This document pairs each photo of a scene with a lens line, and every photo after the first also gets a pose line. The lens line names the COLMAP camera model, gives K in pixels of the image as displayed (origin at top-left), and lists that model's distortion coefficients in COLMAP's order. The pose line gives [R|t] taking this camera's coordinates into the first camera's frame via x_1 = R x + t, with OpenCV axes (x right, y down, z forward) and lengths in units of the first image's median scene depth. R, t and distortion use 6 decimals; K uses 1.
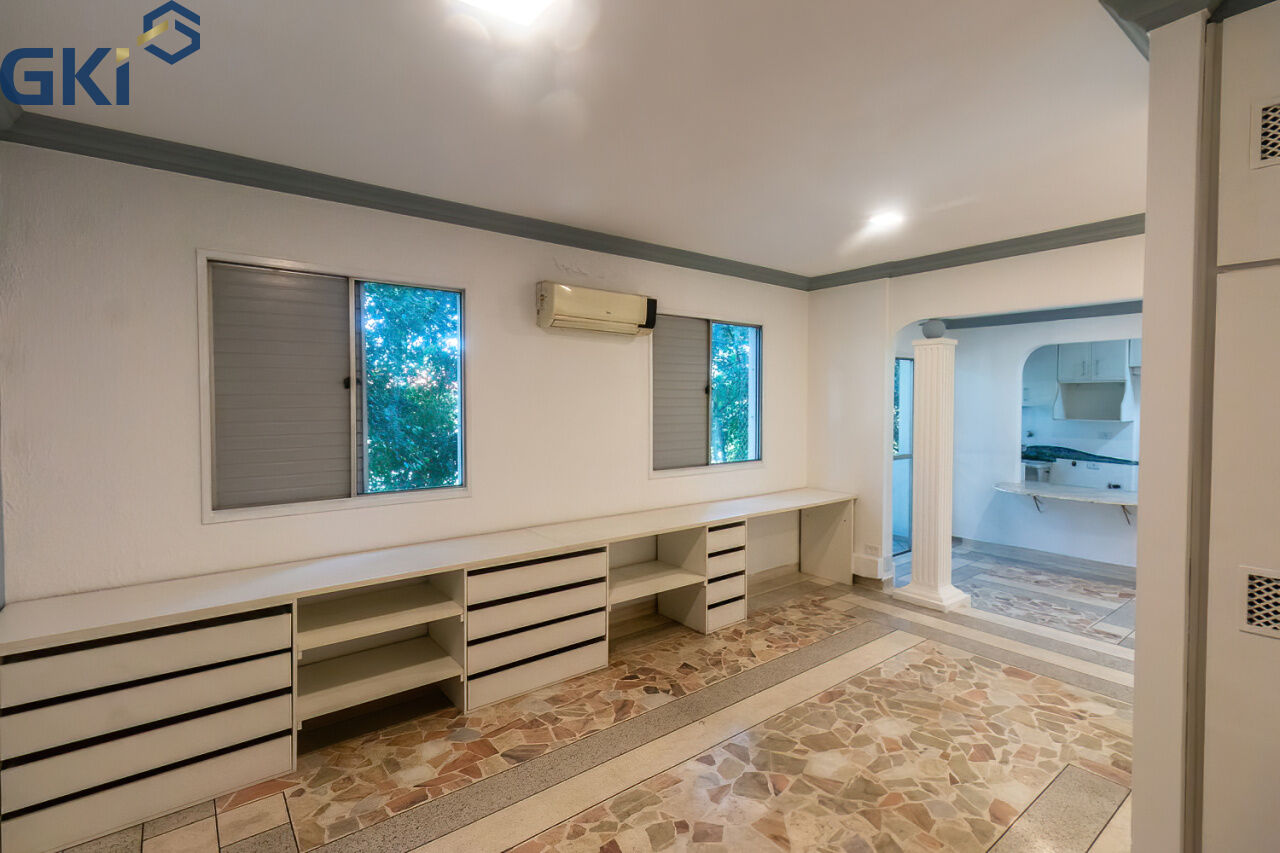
lens RADIAL K [[594.0, 0, 642.7], [0, 594.0, 413.9], [0, 0, 1]] dist [0.002794, 0.000063]
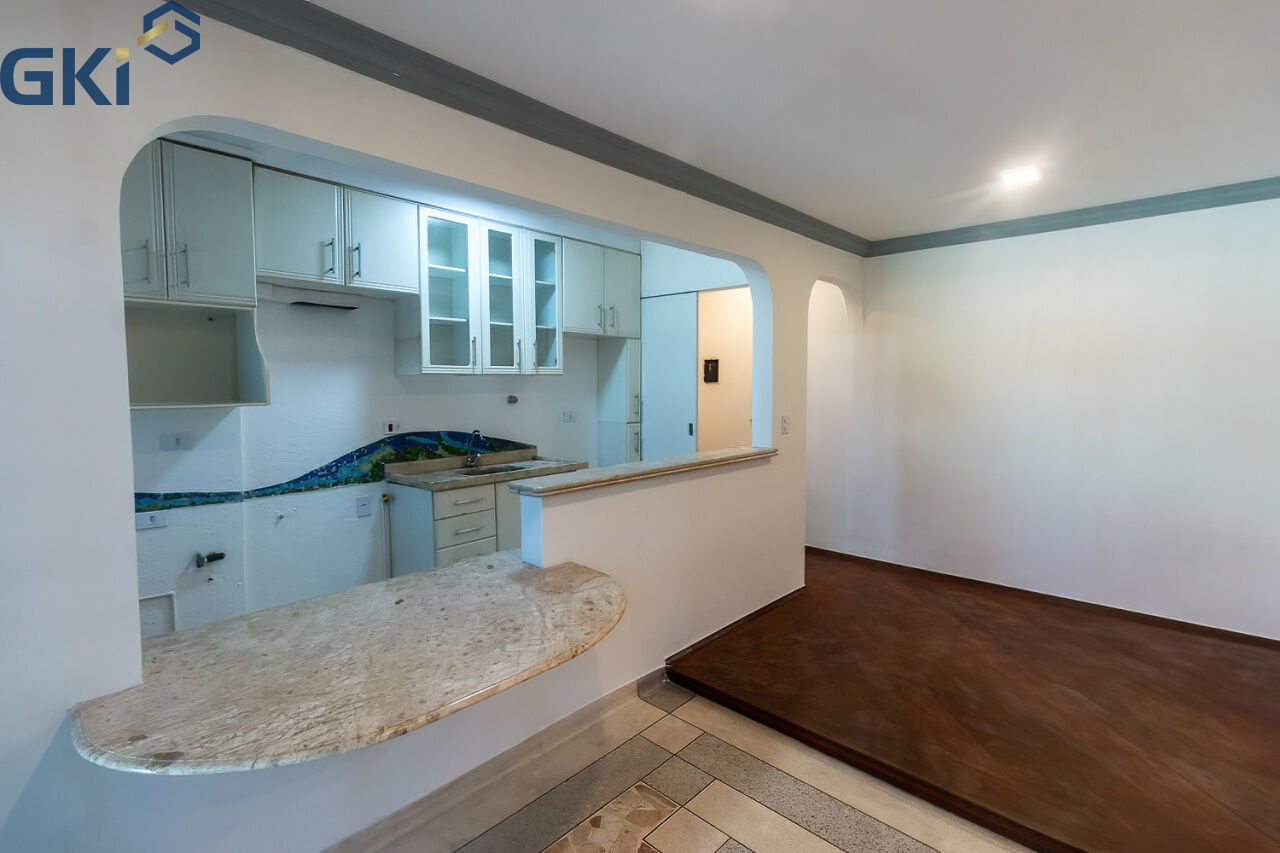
lens RADIAL K [[583.8, 0, 641.7], [0, 583.8, 414.6], [0, 0, 1]] dist [0.003228, -0.000222]
pose [[-0.151923, -0.058319, 0.986670, 0.843410], [0.023969, 0.997747, 0.062665, 0.000952], [-0.988102, 0.033170, -0.150183, 1.874456]]
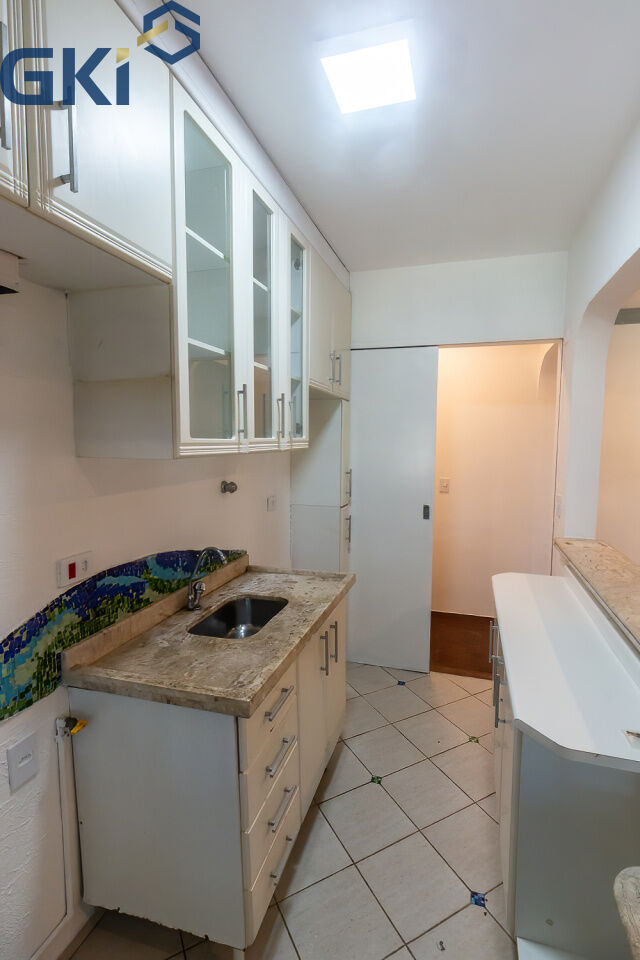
lens RADIAL K [[456.5, 0, 325.0], [0, 456.5, 479.1], [0, 0, 1]] dist [0.000880, -0.000195]
pose [[-0.567900, -0.077964, 0.819397, 1.672484], [0.012537, 0.994569, 0.103321, -0.041393], [-0.823002, 0.068949, -0.563839, 2.273042]]
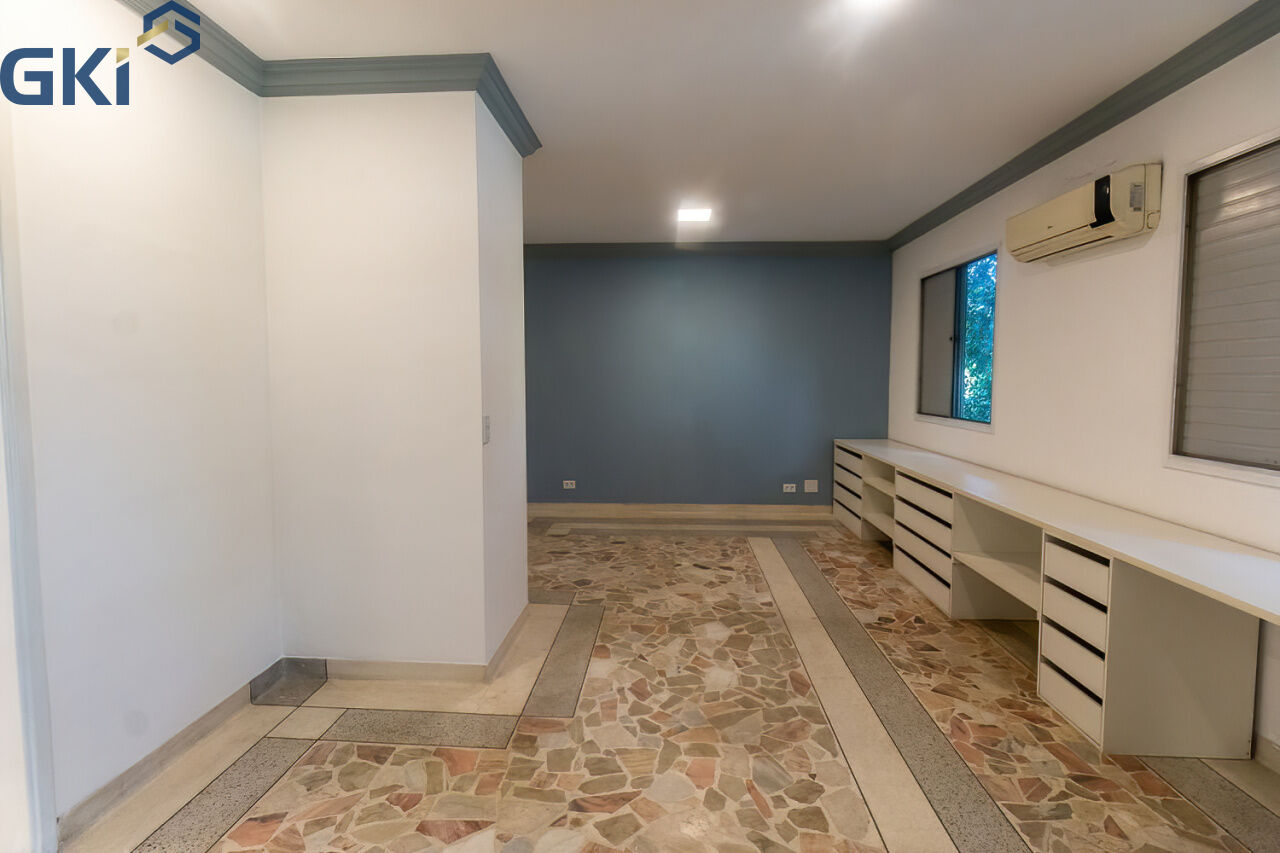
lens RADIAL K [[594.0, 0, 642.7], [0, 594.0, 413.9], [0, 0, 1]] dist [0.002794, 0.000063]
pose [[-0.658083, 0.045503, -0.751569, 1.151912], [-0.019934, 0.996769, 0.077803, 0.032855], [0.752681, 0.066182, -0.655050, 1.446916]]
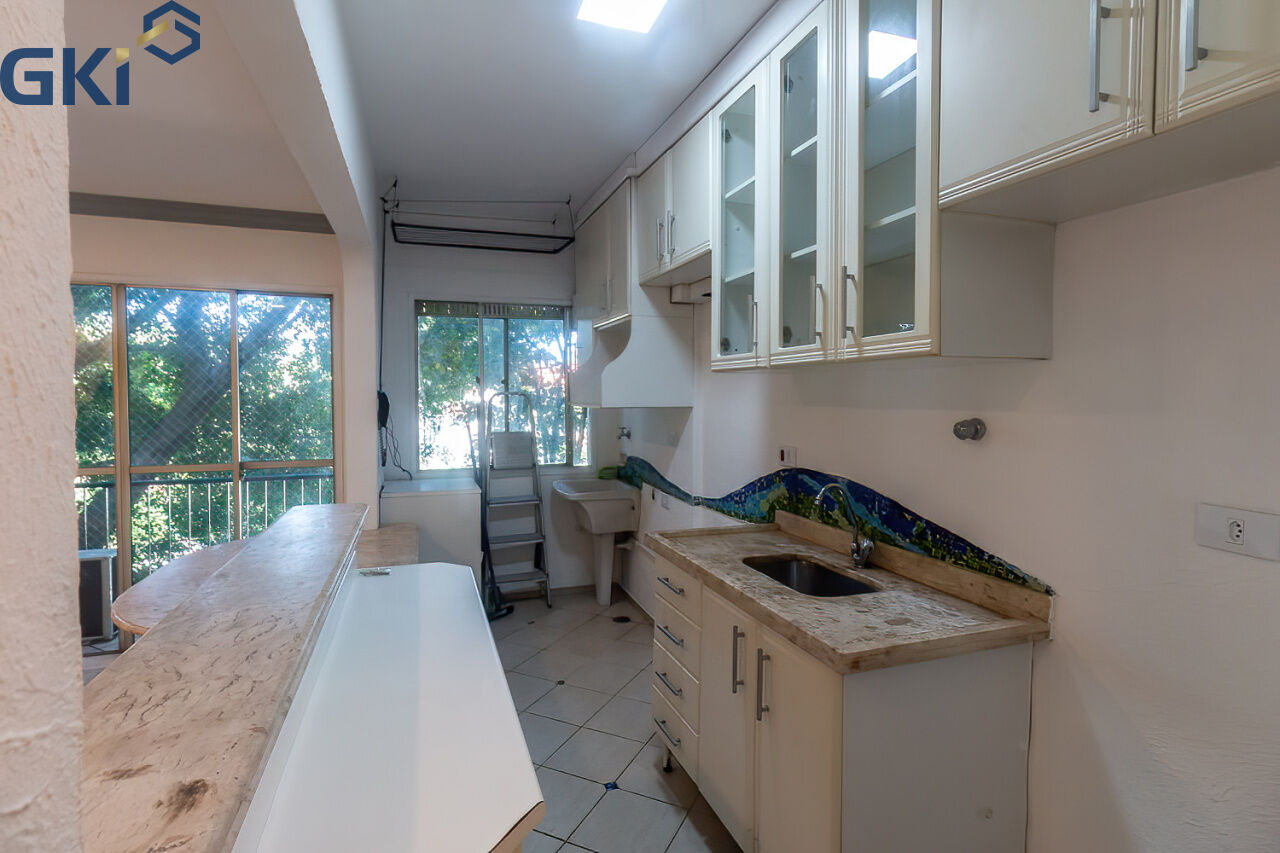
lens RADIAL K [[620.1, 0, 629.8], [0, 620.1, 410.8], [0, 0, 1]] dist [0.000558, -0.000369]
pose [[0.942367, 0.005829, -0.334531, 2.286468], [-0.004379, 0.999977, 0.005090, 0.030416], [0.334553, -0.003332, 0.942371, 1.325292]]
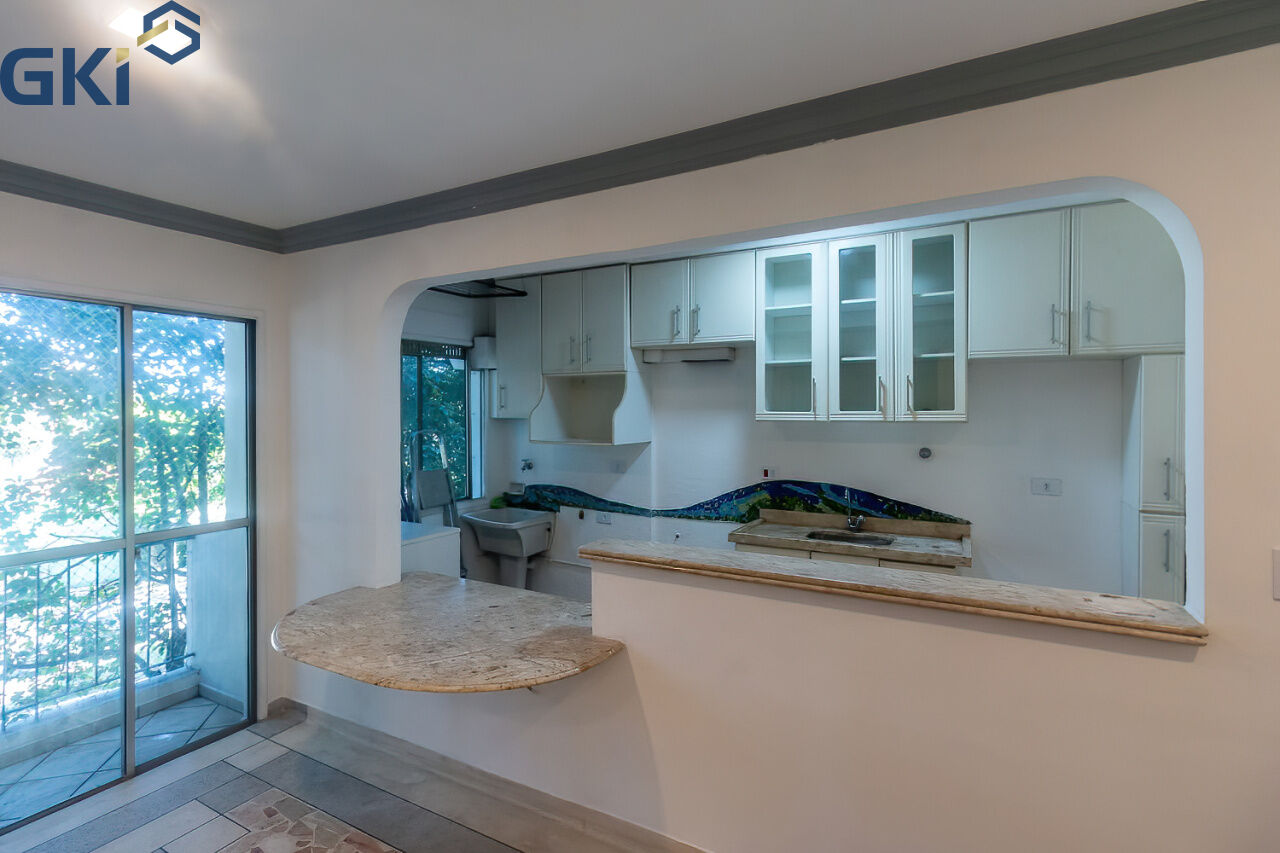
lens RADIAL K [[602.6, 0, 642.9], [0, 602.6, 413.9], [0, 0, 1]] dist [0.003741, -0.000513]
pose [[0.918630, -0.004604, 0.395093, 1.420897], [0.011944, 0.999799, -0.016120, -0.015320], [-0.394939, 0.019527, 0.918500, 1.110466]]
